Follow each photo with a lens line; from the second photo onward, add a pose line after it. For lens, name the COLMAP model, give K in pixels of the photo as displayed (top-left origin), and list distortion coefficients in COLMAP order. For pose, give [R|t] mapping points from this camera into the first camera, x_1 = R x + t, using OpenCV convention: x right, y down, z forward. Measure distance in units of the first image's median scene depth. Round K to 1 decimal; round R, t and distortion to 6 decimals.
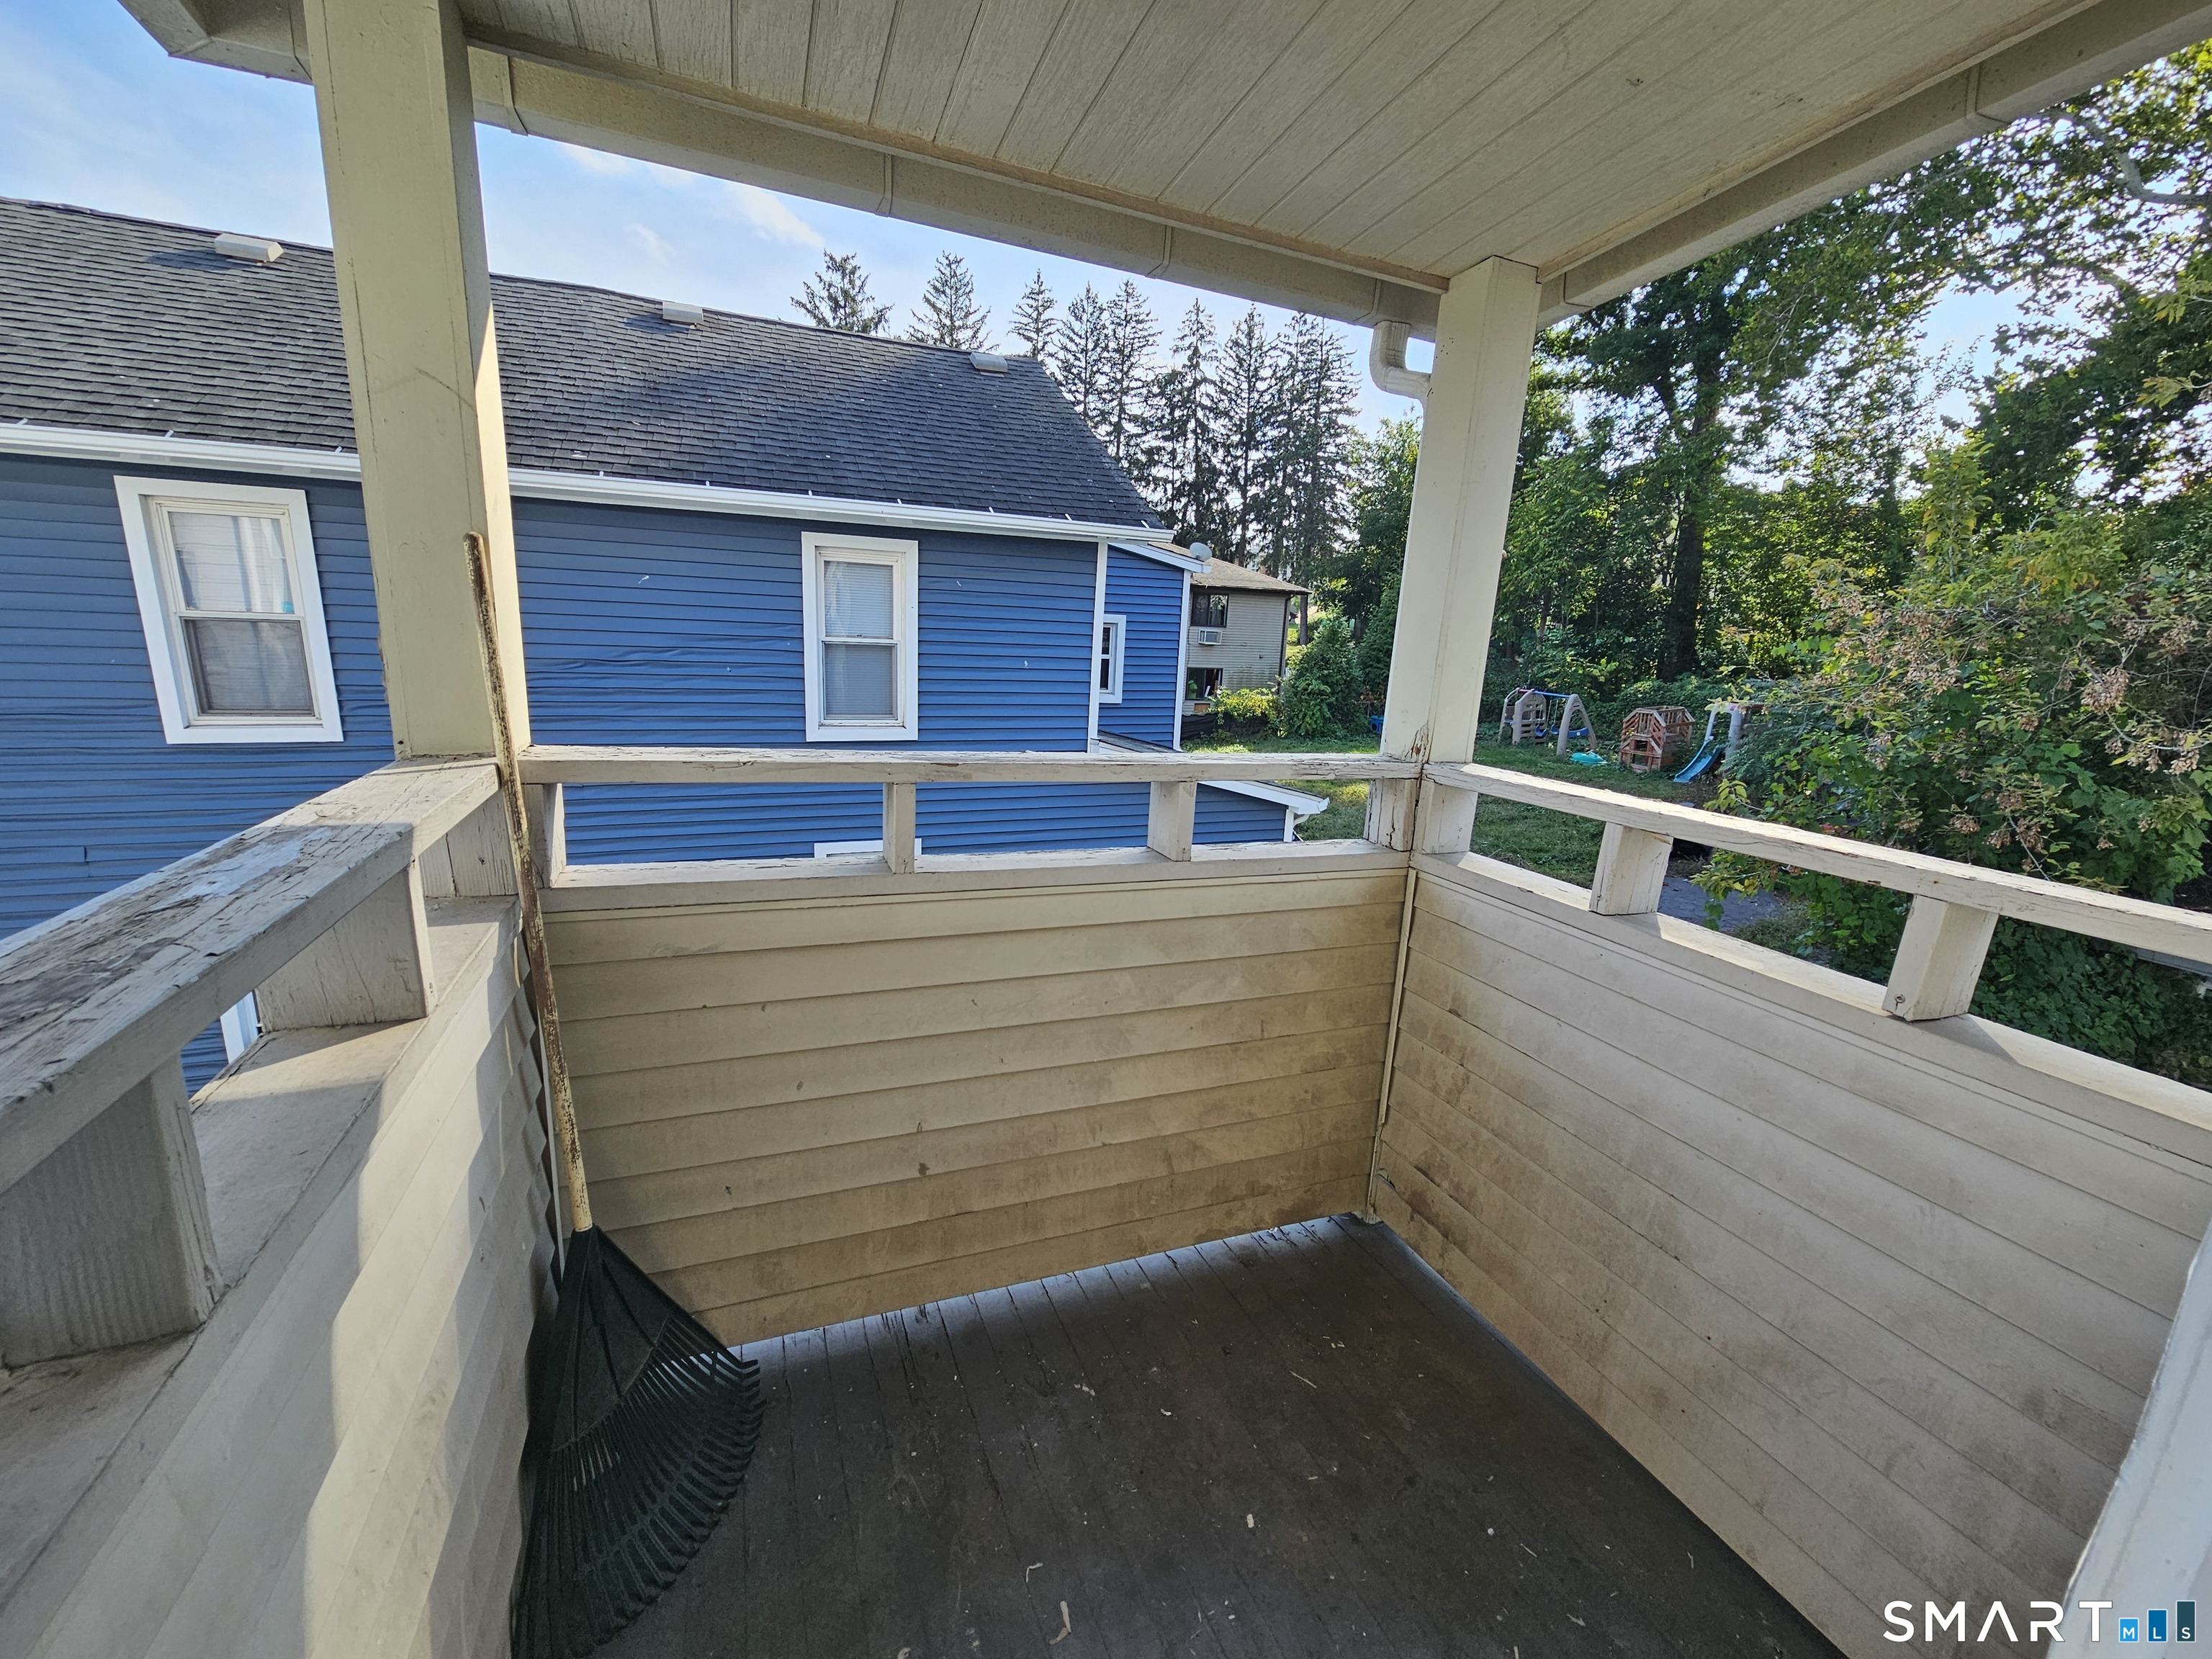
lens RADIAL K [[905.0, 0, 1107.1], [0, 905.0, 833.5], [0, 0, 1]] dist [0.003815, 0.000036]
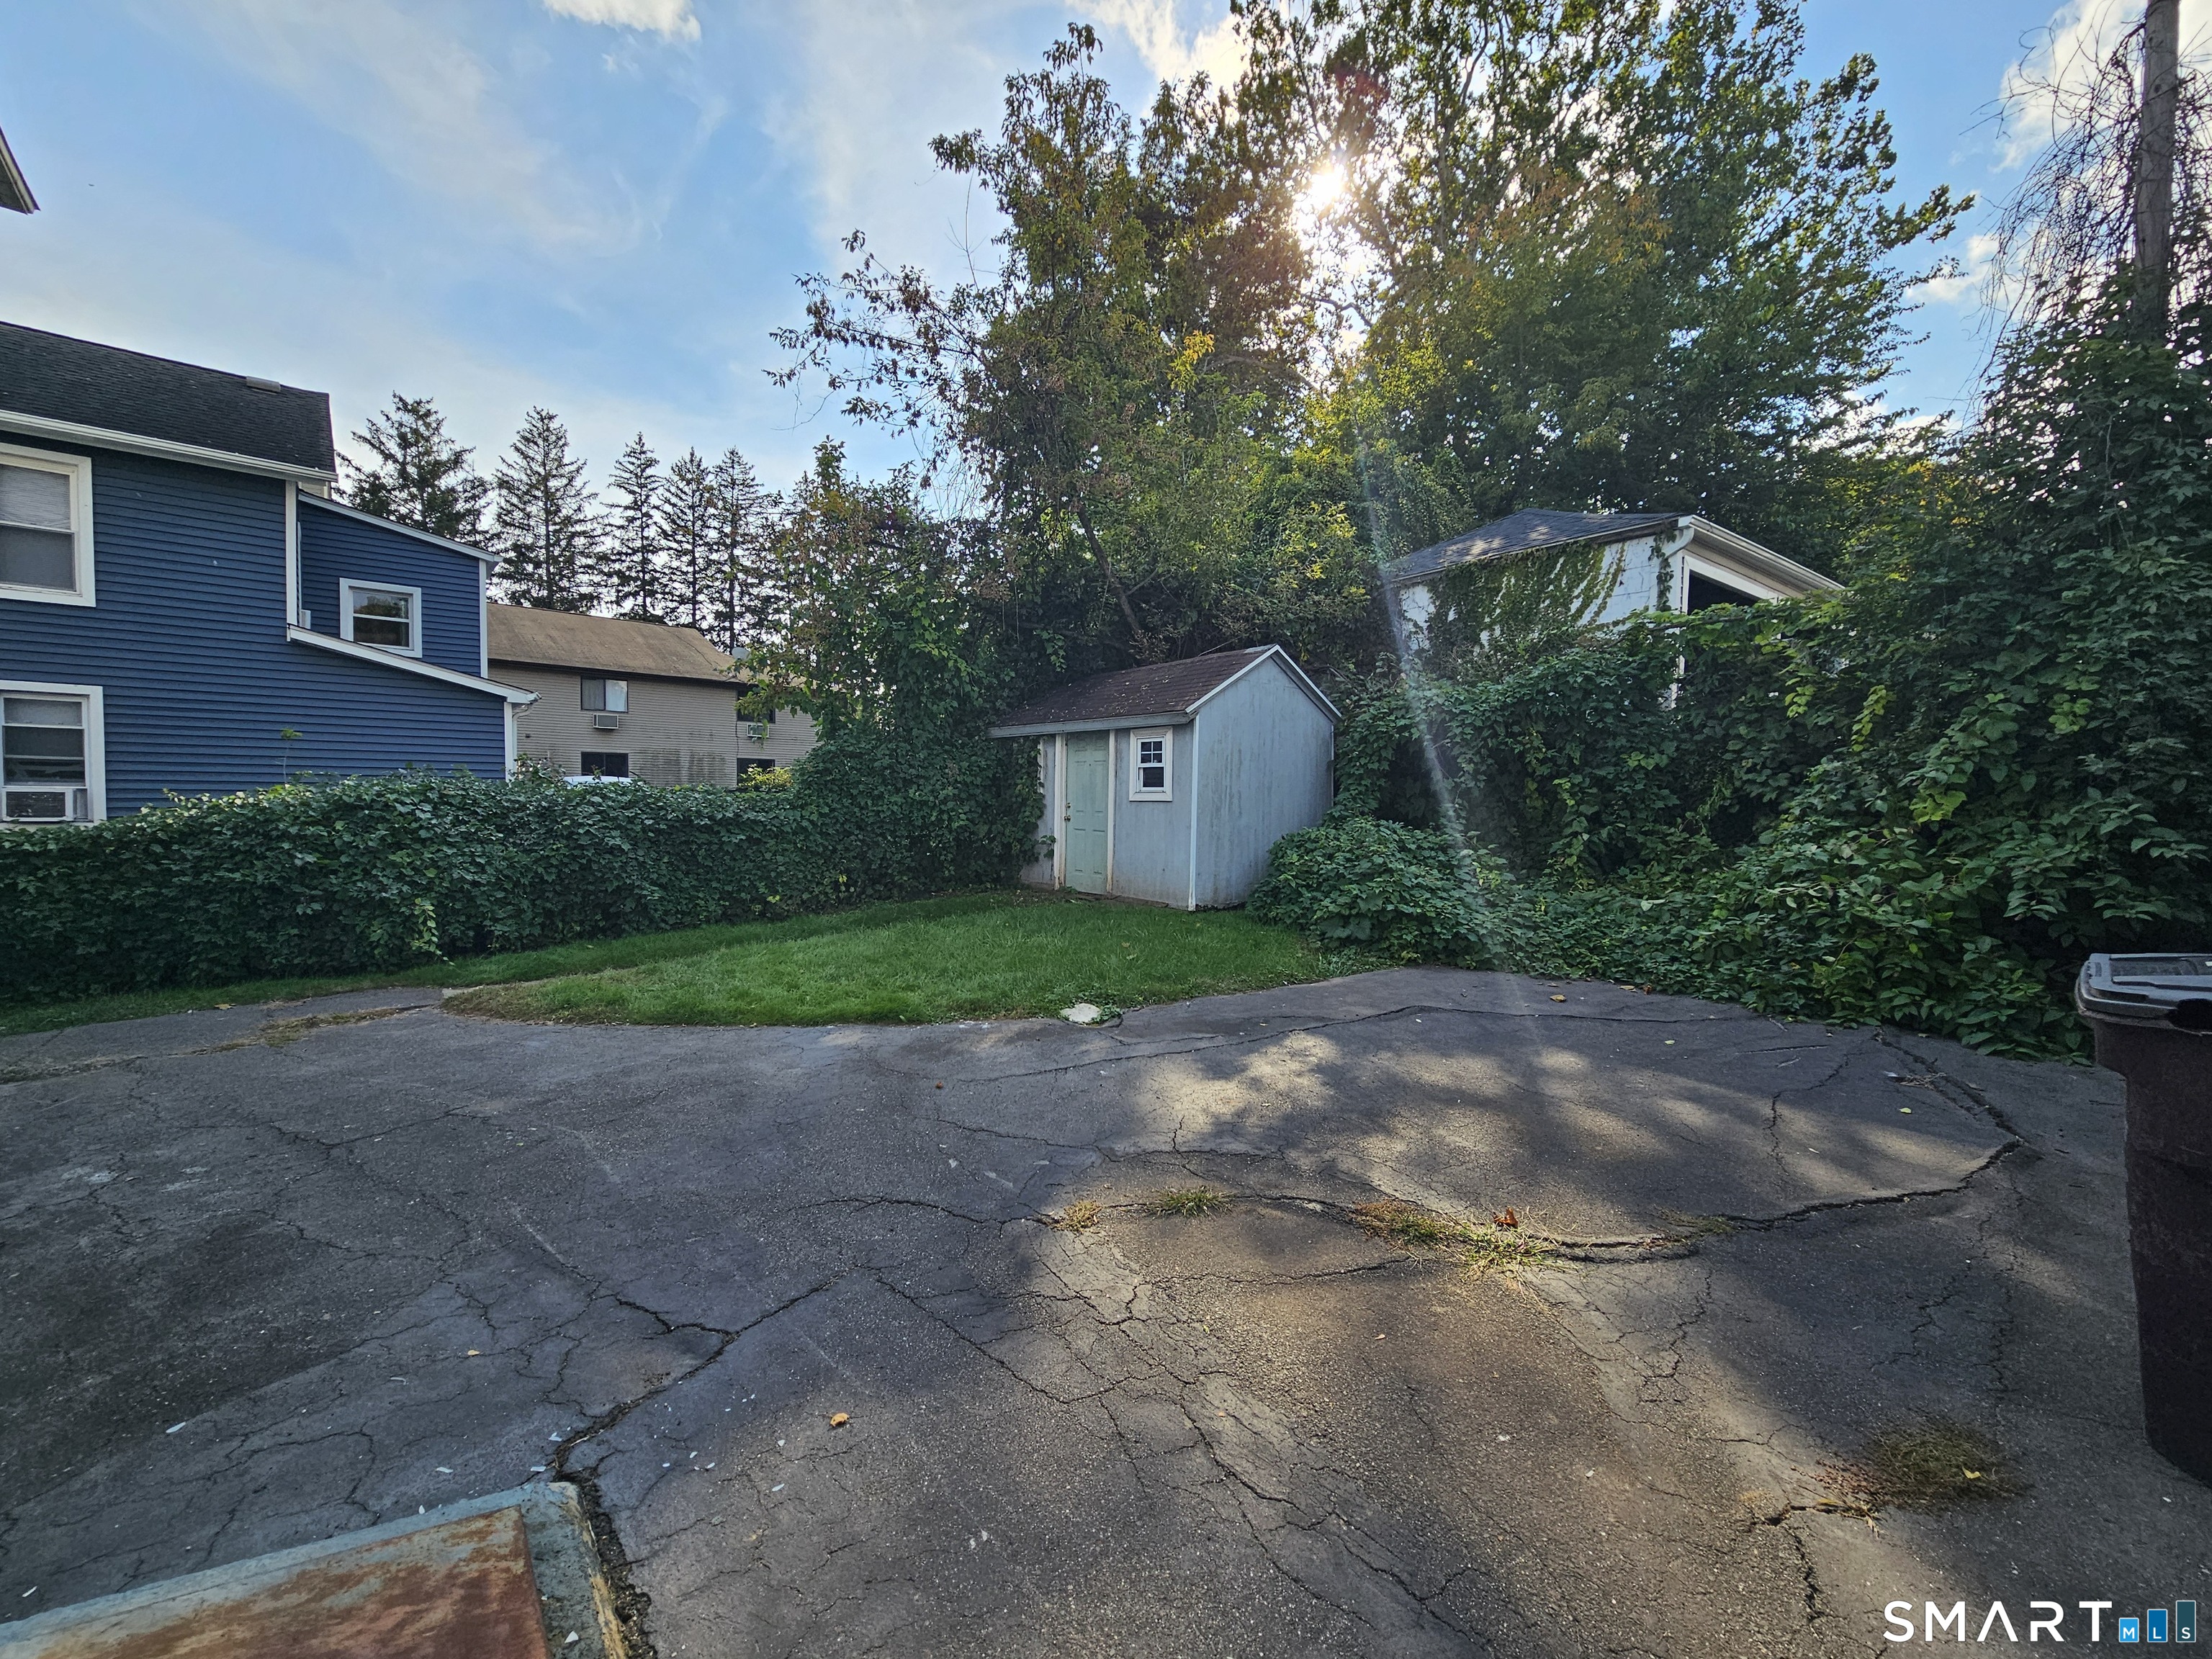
lens RADIAL K [[905.0, 0, 1102.8], [0, 905.0, 835.1], [0, 0, 1]] dist [0.003815, 0.000036]
pose [[0.950025, -0.045313, 0.308869, 0.093793], [0.099567, 0.981717, -0.162226, 0.072122], [-0.295871, 0.184872, 0.937167, -0.075162]]
